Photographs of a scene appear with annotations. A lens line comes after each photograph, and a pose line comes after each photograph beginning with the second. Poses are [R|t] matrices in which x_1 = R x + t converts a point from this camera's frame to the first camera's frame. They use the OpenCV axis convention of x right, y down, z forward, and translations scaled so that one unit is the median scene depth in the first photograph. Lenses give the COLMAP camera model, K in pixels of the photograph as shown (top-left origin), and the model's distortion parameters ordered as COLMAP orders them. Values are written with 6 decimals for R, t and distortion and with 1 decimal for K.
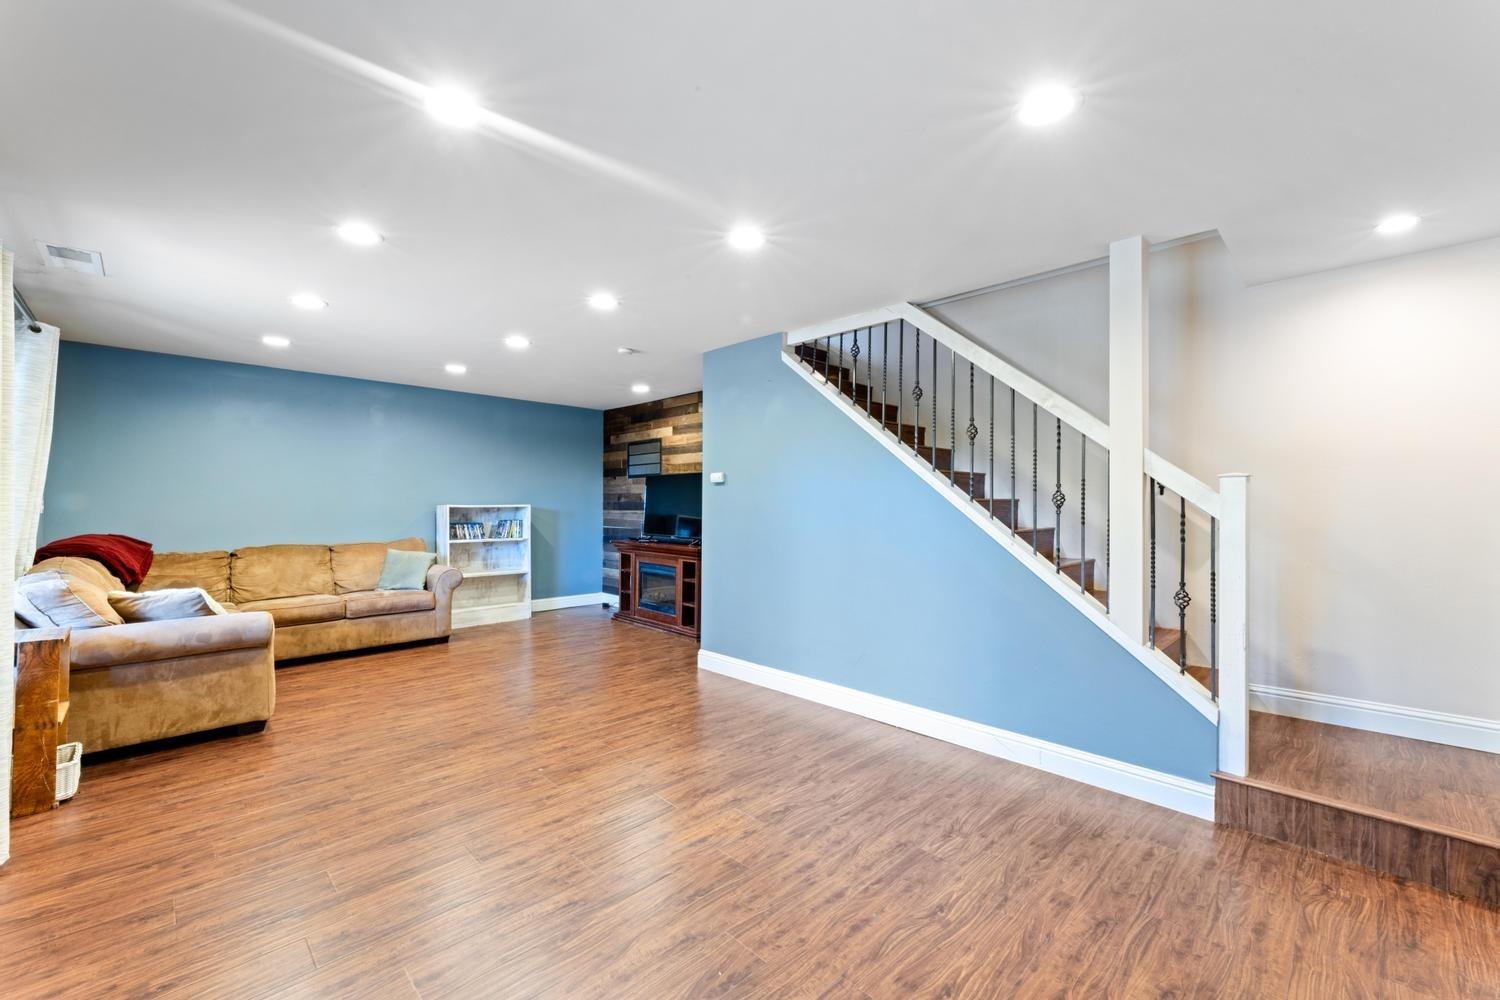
lens RADIAL K [[612.7, 0, 745.2], [0, 612.7, 506.5], [0, 0, 1]] dist [-0.002614, -0.000052]
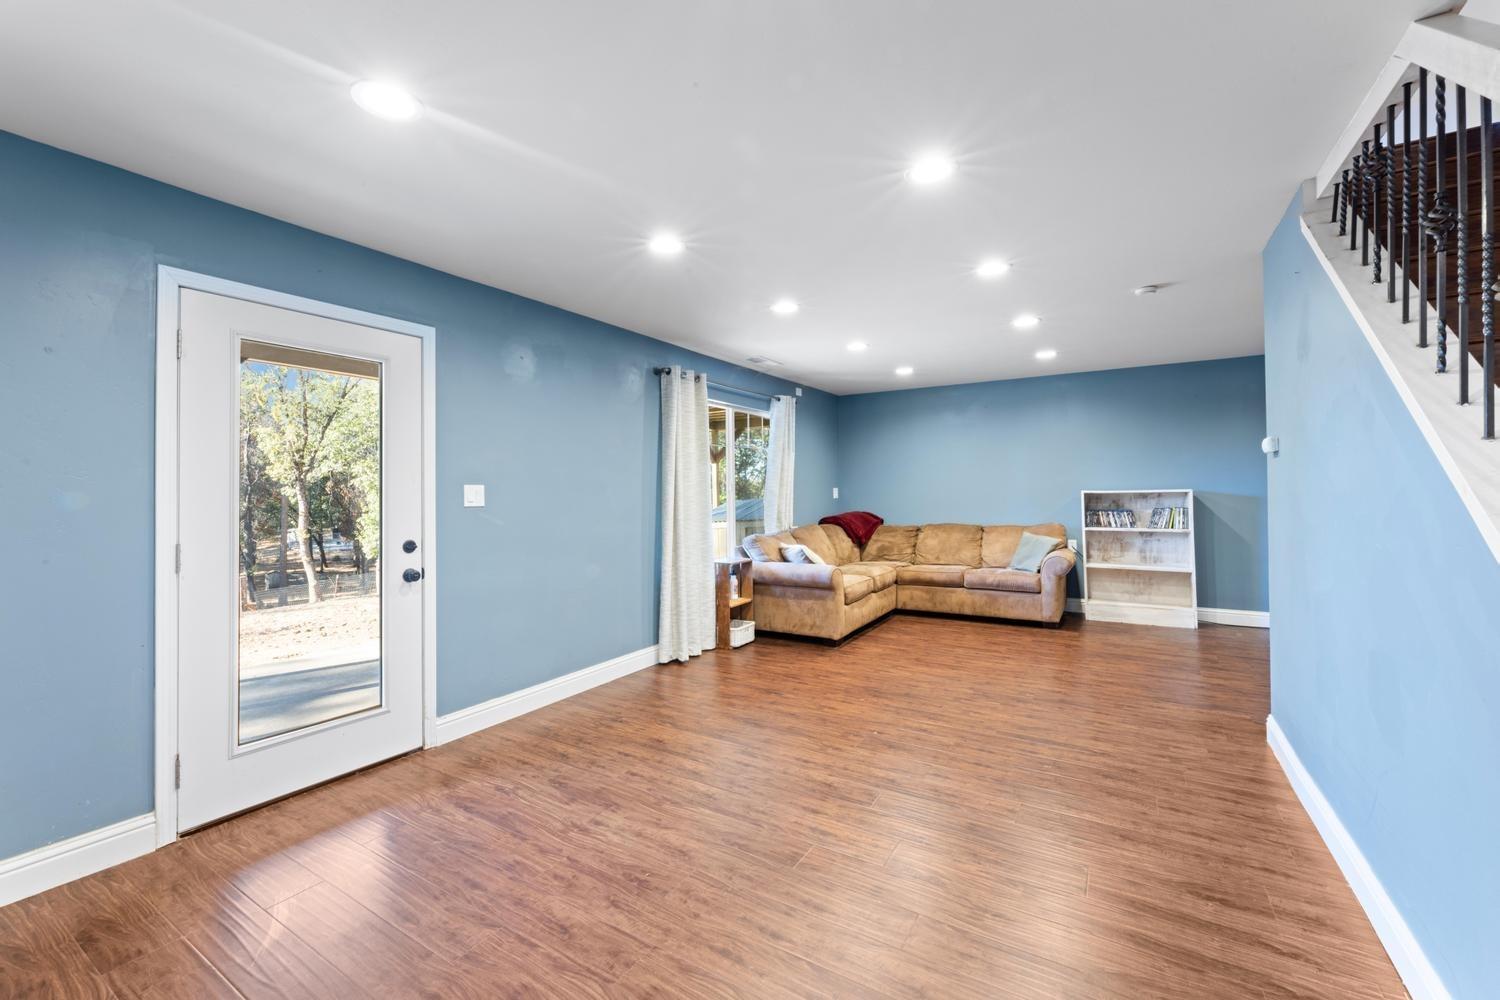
lens RADIAL K [[612.7, 0, 740.7], [0, 612.7, 489.0], [0, 0, 1]] dist [-0.002614, -0.000052]
pose [[0.225350, -0.011410, -0.974211, 0.511672], [0.008475, 0.999917, -0.009750, -0.000549], [0.974241, -0.006059, 0.225428, 0.383489]]
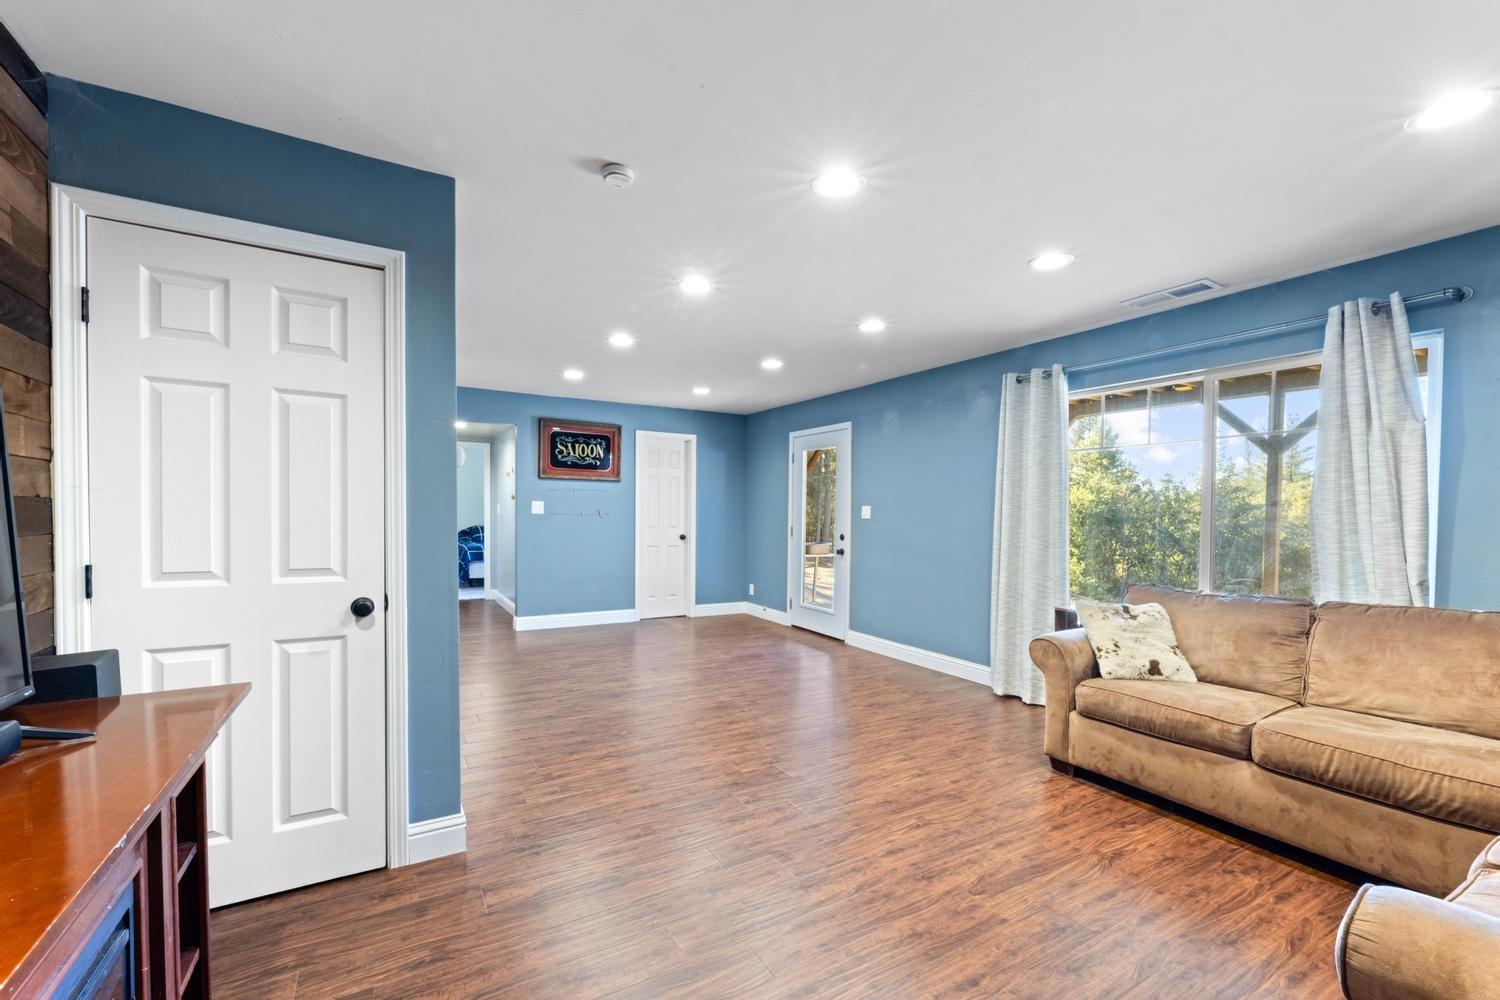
lens RADIAL K [[596.2, 0, 744.3], [0, 596.2, 523.0], [0, 0, 1]] dist [0.008746, 0.000131]
pose [[-0.970098, -0.019049, 0.241965, -0.473499], [-0.013408, 0.999599, 0.024939, -0.008271], [-0.242343, 0.020949, -0.969964, 1.673616]]
